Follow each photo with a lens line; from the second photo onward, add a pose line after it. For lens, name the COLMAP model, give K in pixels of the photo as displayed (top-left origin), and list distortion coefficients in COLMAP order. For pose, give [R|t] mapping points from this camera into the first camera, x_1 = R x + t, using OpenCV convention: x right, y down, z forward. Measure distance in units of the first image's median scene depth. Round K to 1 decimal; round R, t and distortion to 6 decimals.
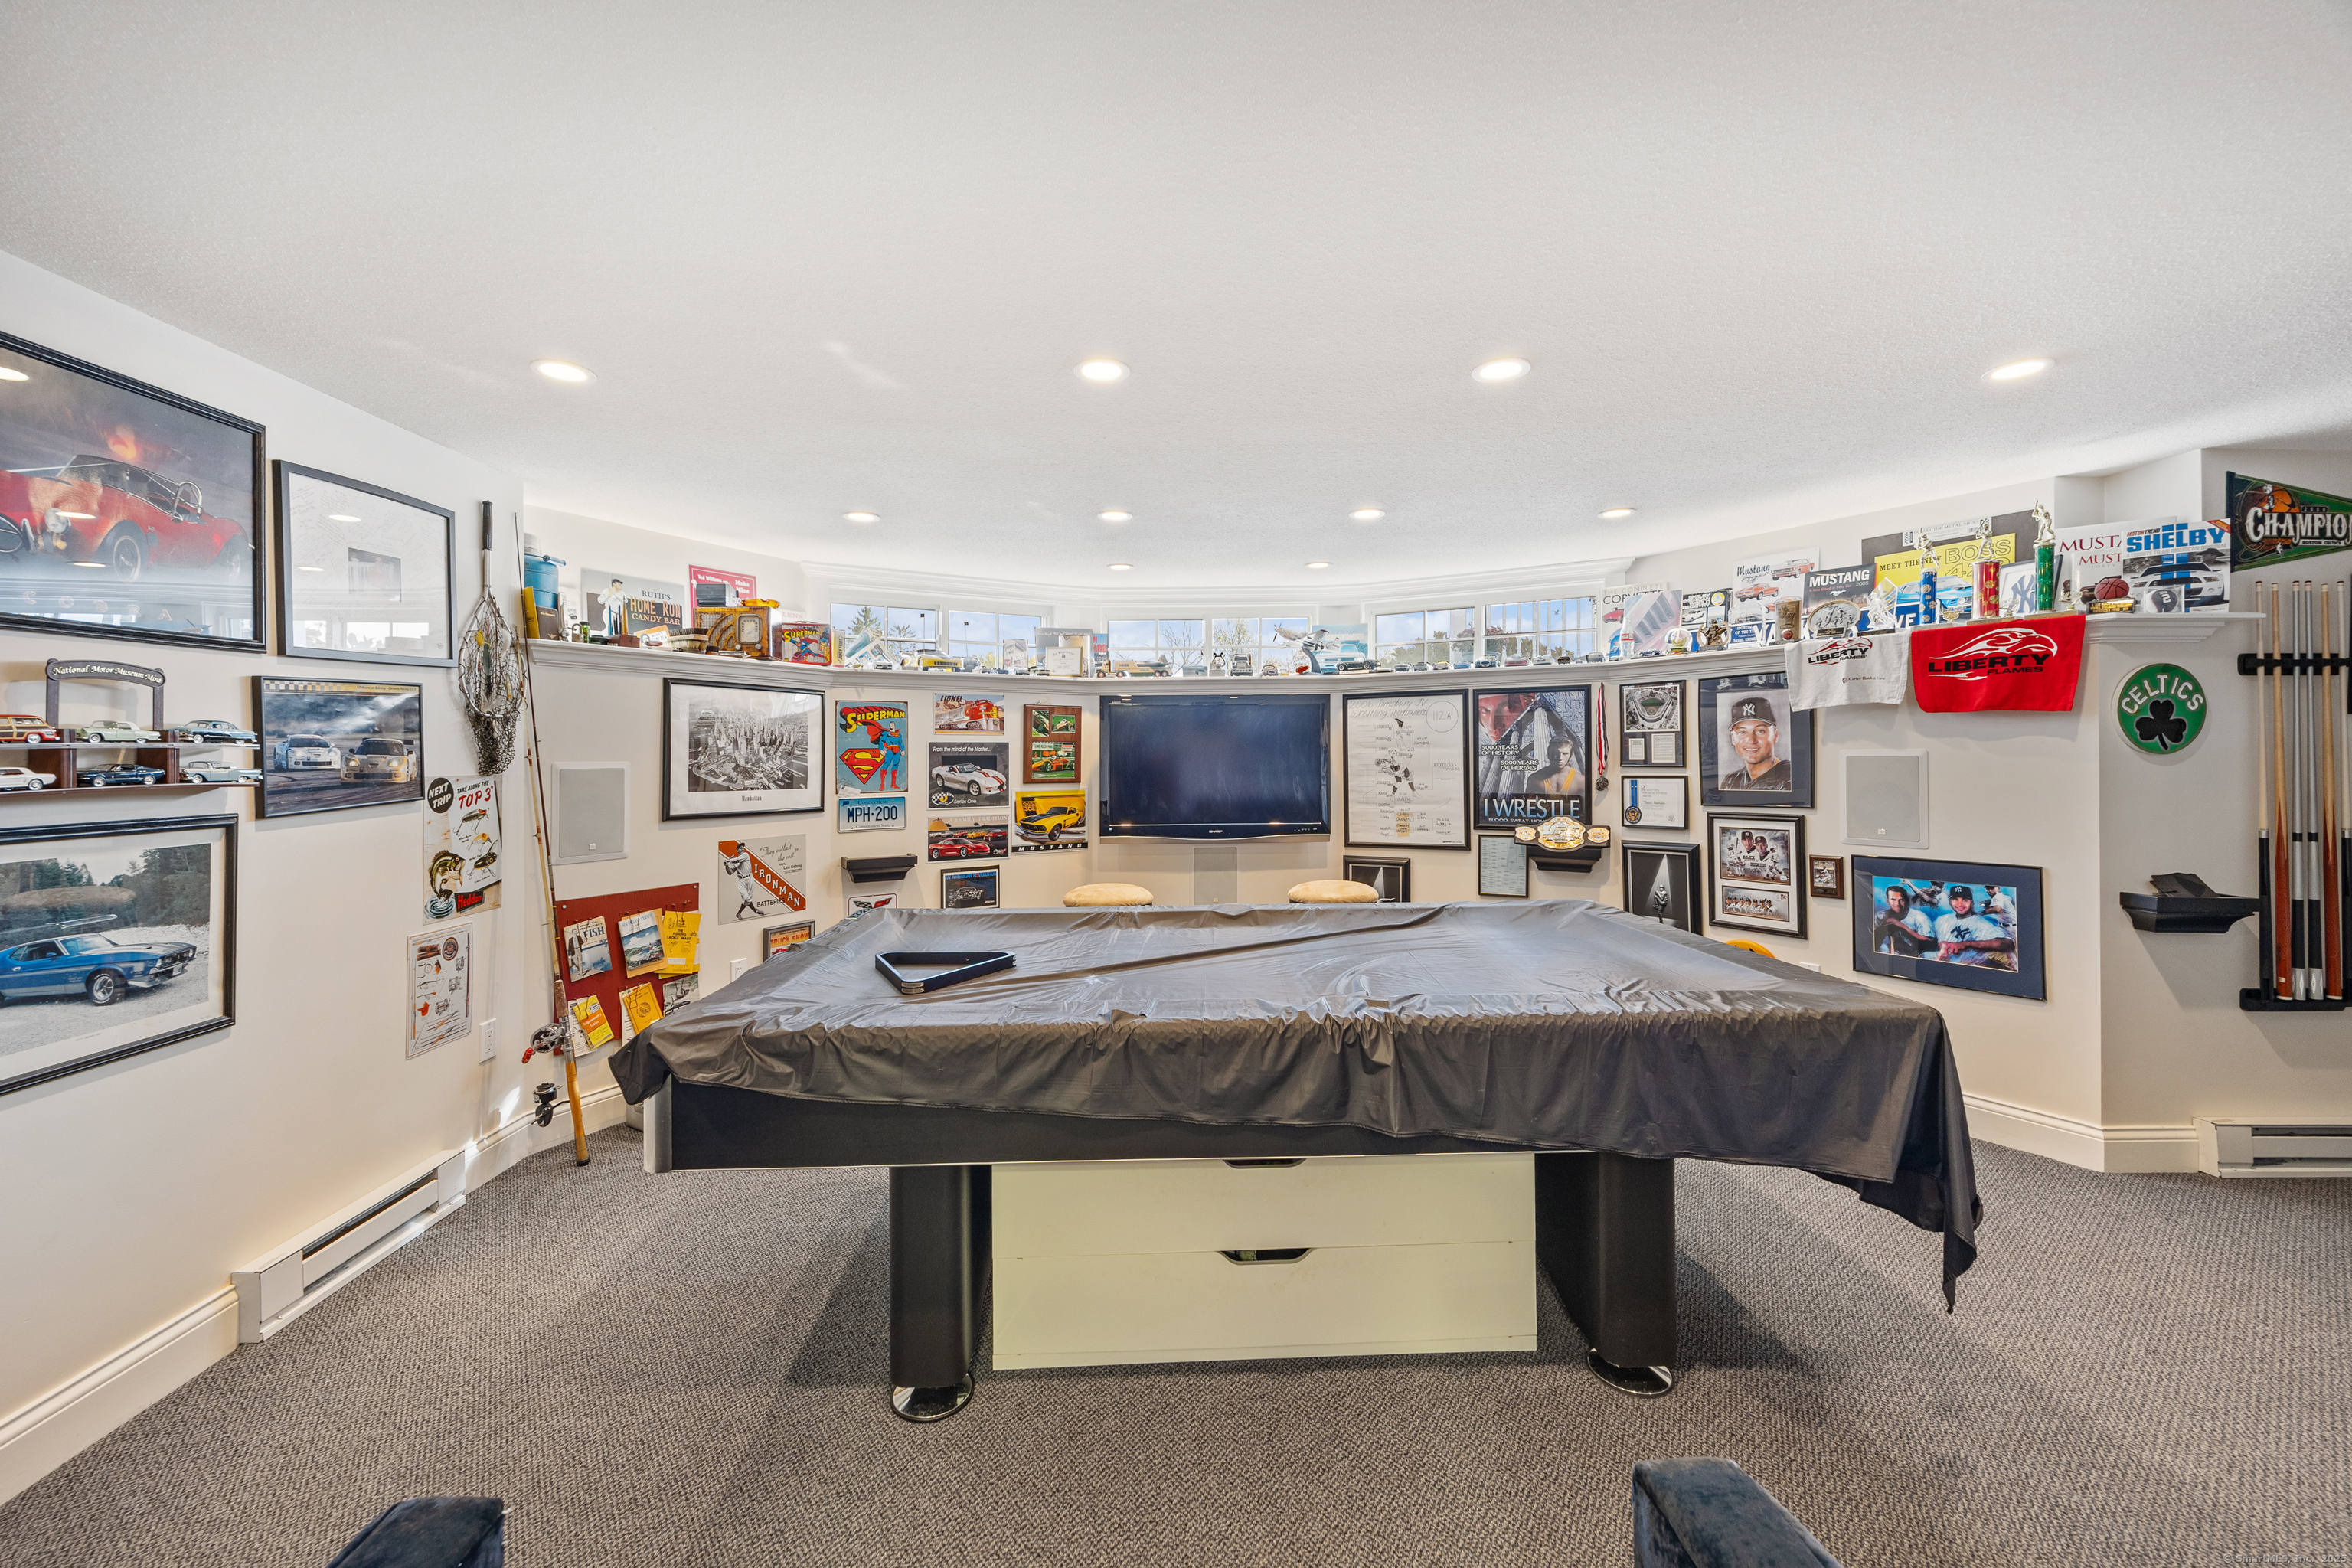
lens RADIAL K [[917.1, 0, 1142.2], [0, 917.1, 741.5], [0, 0, 1]] dist [-0.001325, -0.000131]
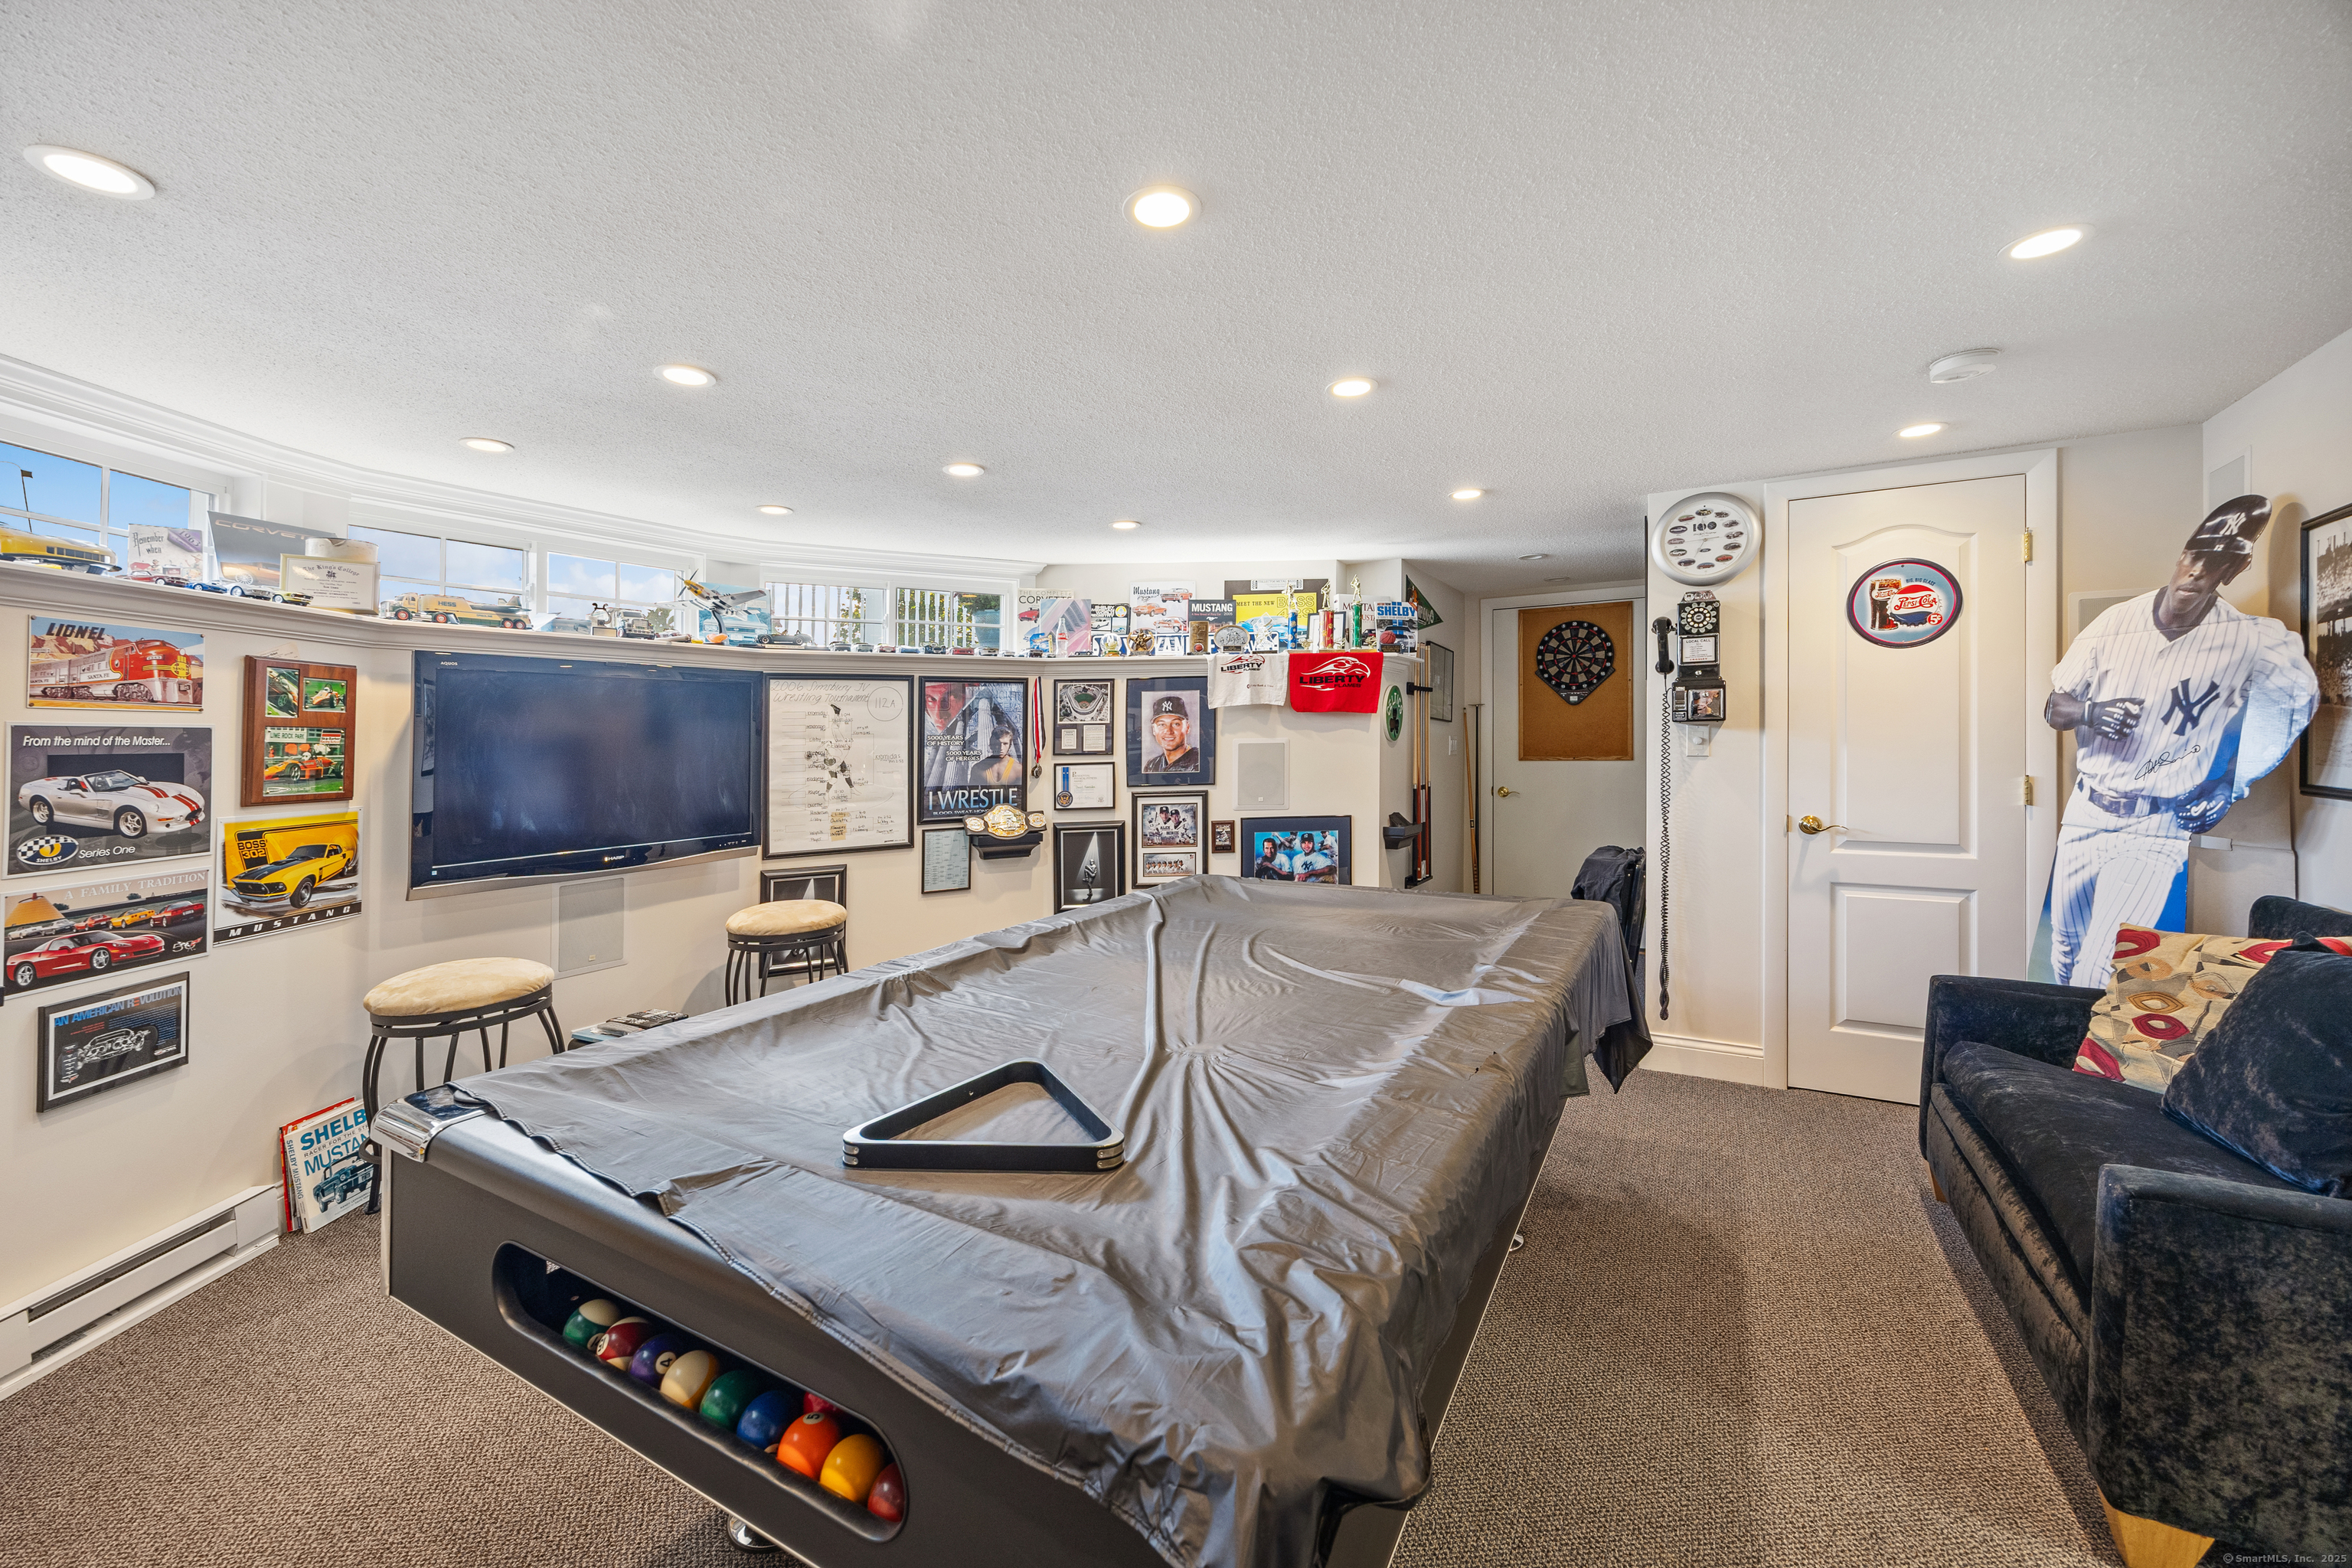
lens RADIAL K [[917.1, 0, 1190.5], [0, 917.1, 733.7], [0, 0, 1]] dist [-0.001325, -0.000131]
pose [[0.528224, 0.003950, 0.849096, -0.301422], [-0.002761, 0.999992, -0.002935, 0.004404], [-0.849101, -0.000794, 0.528231, 0.277708]]
